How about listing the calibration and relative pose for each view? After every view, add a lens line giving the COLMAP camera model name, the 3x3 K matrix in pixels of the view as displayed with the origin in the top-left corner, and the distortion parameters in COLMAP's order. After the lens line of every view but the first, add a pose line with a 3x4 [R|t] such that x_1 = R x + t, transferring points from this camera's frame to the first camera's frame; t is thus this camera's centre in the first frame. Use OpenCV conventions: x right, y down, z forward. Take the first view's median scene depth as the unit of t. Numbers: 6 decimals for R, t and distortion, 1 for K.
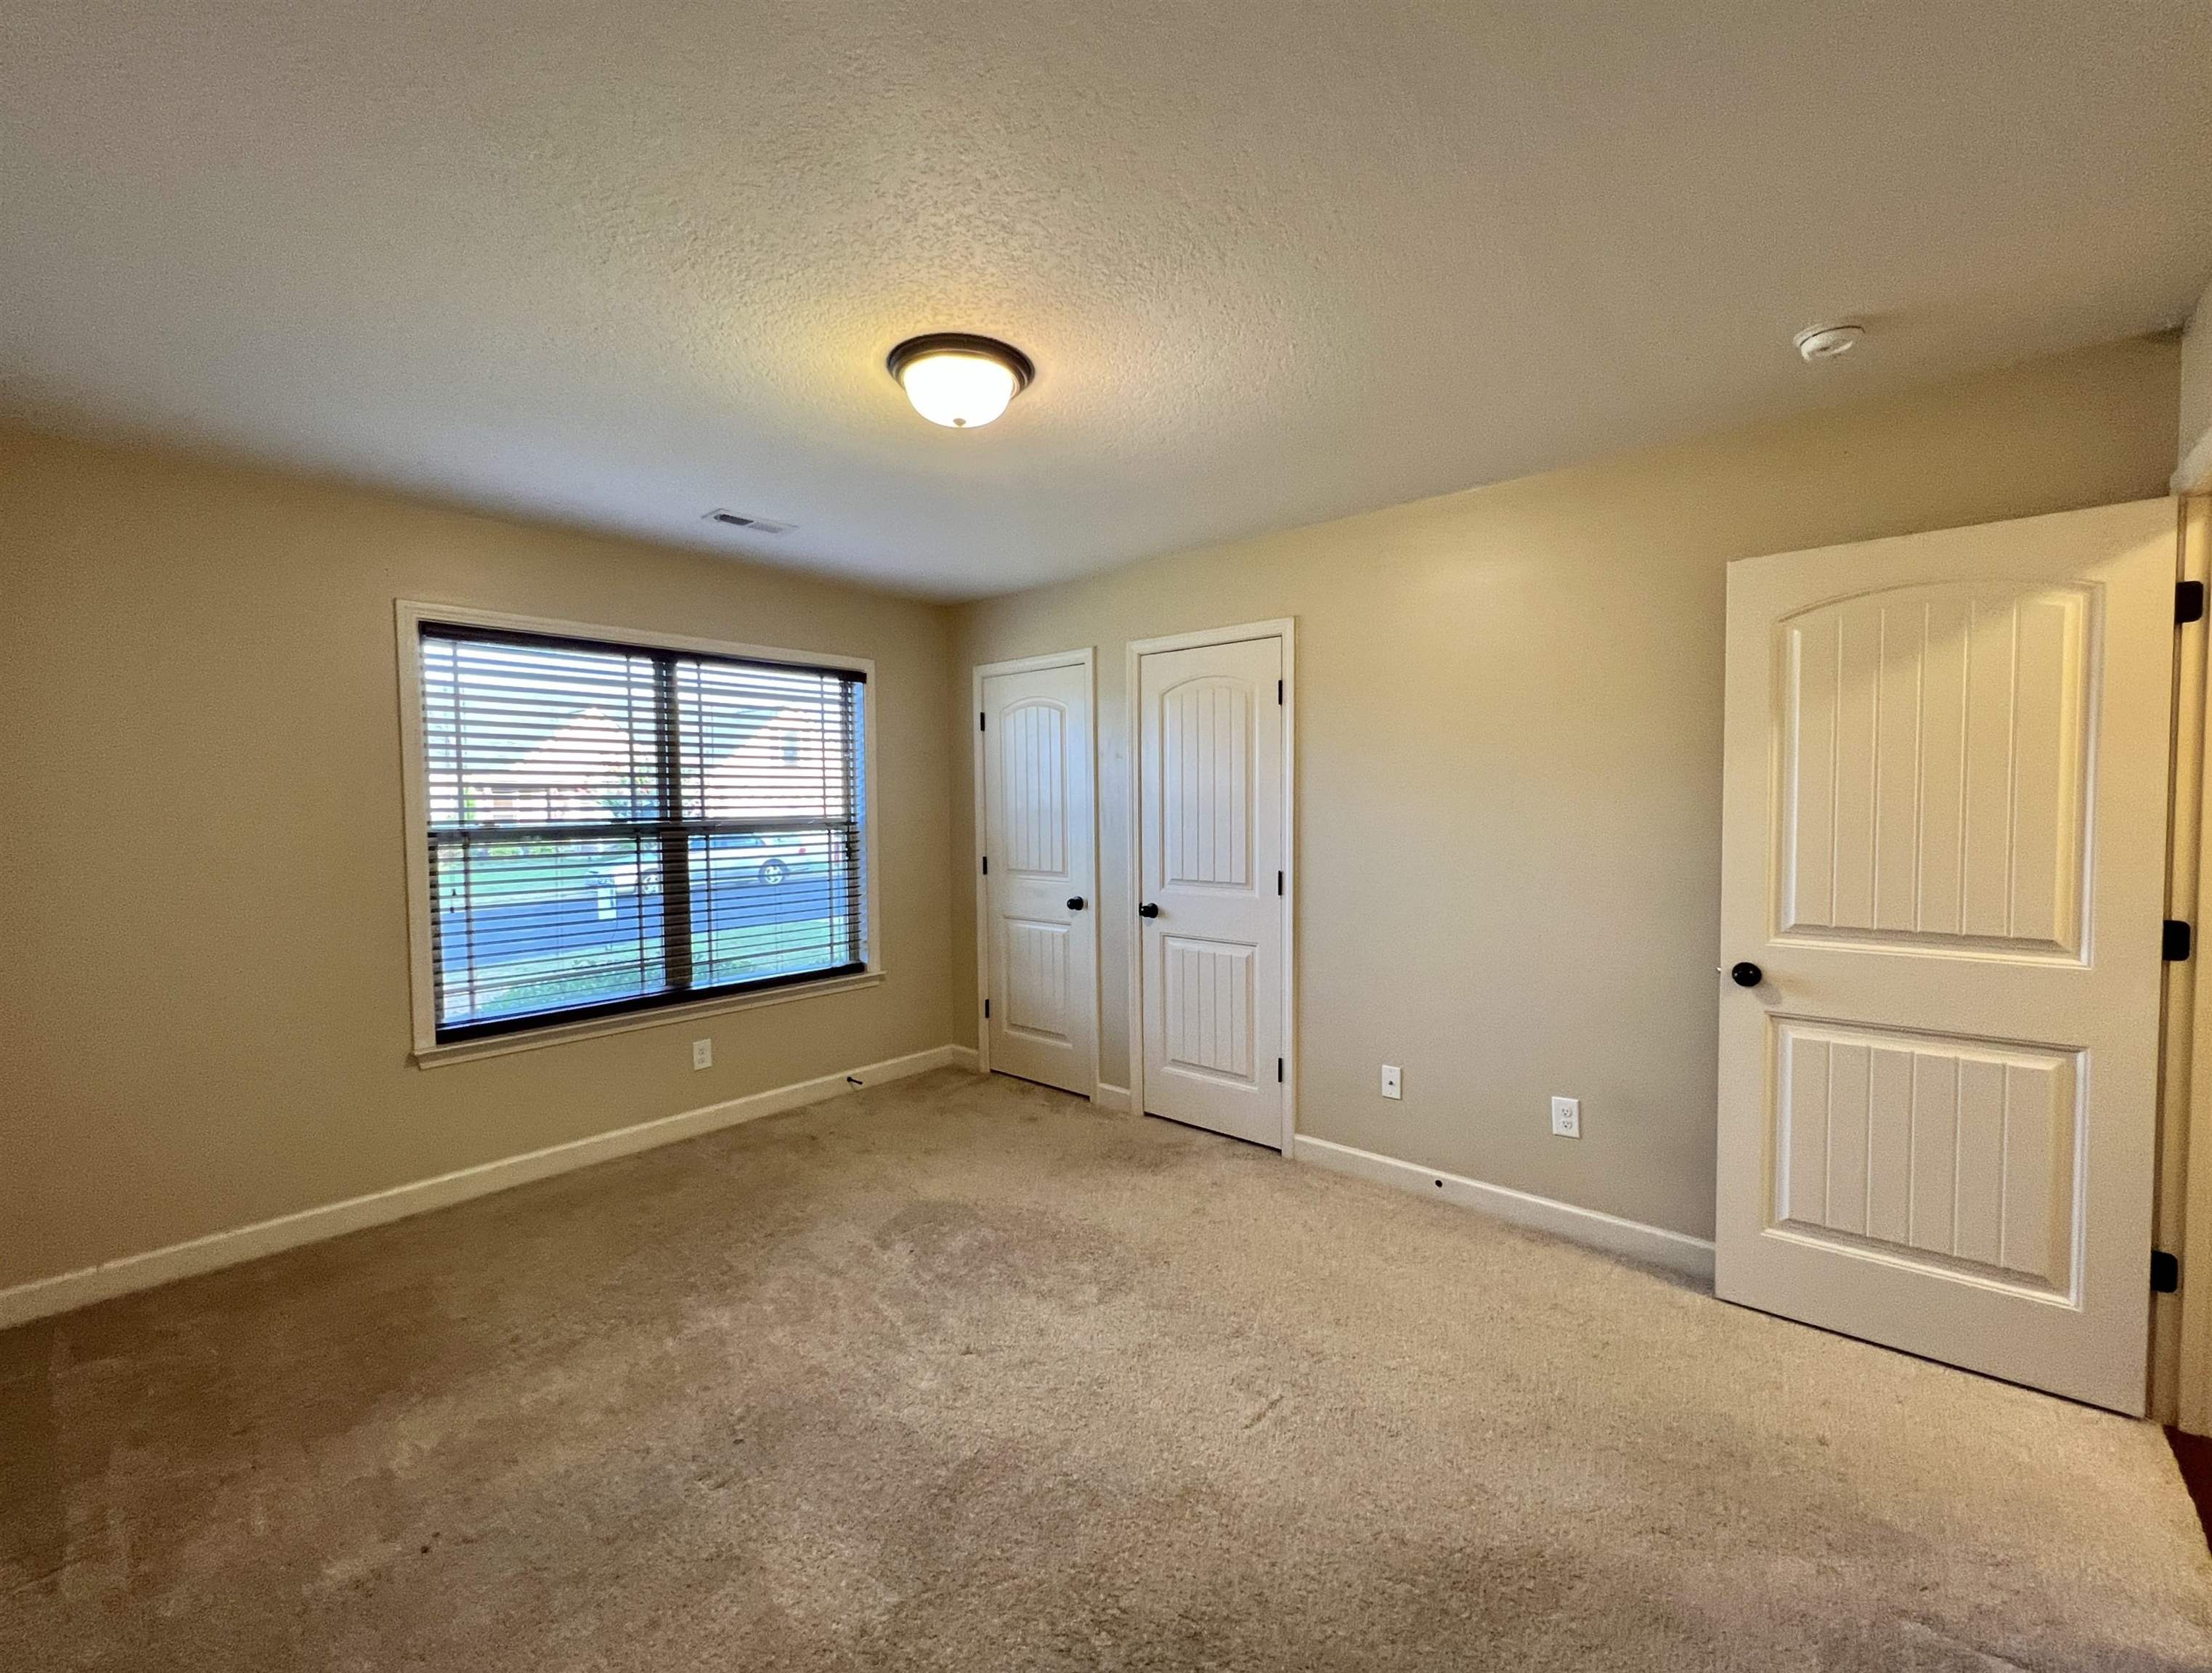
lens RADIAL K [[893.7, 0, 1110.7], [0, 893.7, 815.8], [0, 0, 1]] dist [0.017485, 0.000125]
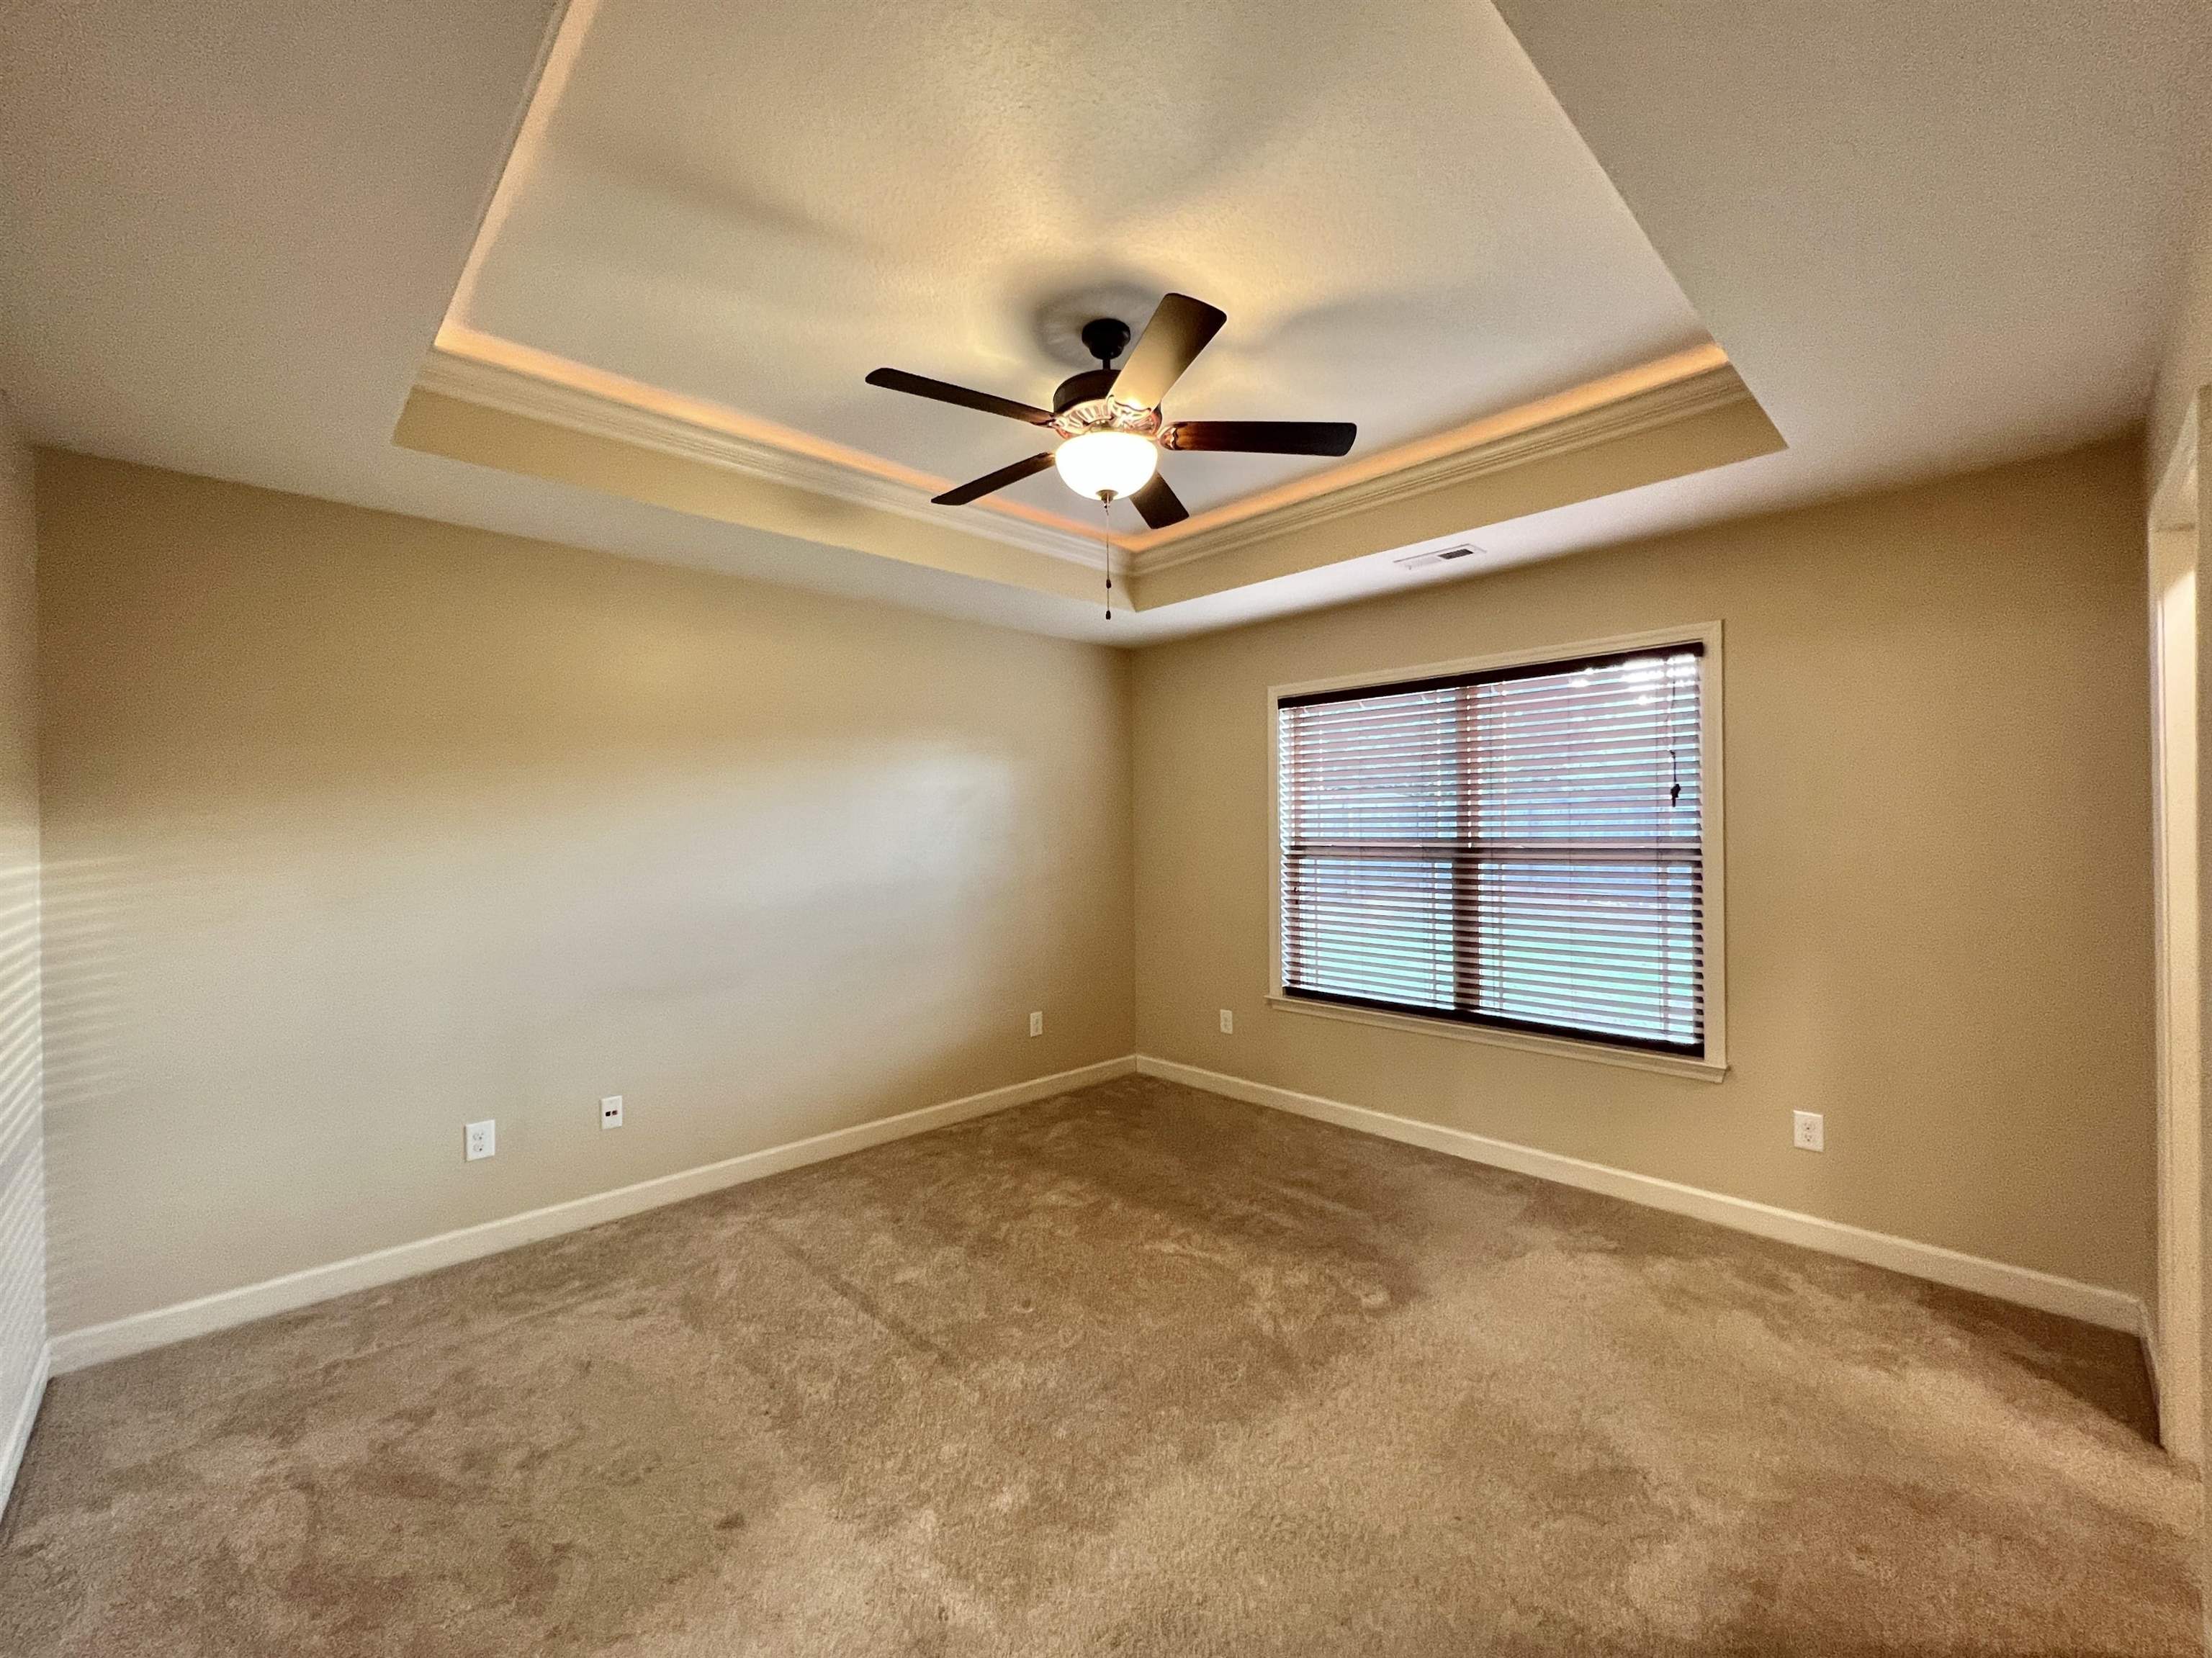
lens RADIAL K [[899.2, 0, 1103.6], [0, 899.2, 834.3], [0, 0, 1]] dist [-0.014457, -0.000096]
pose [[-0.073759, 0.006241, -0.997257, 0.570415], [-0.016096, 0.999843, 0.007447, -0.004042], [0.997146, 0.016601, -0.073647, 0.691159]]
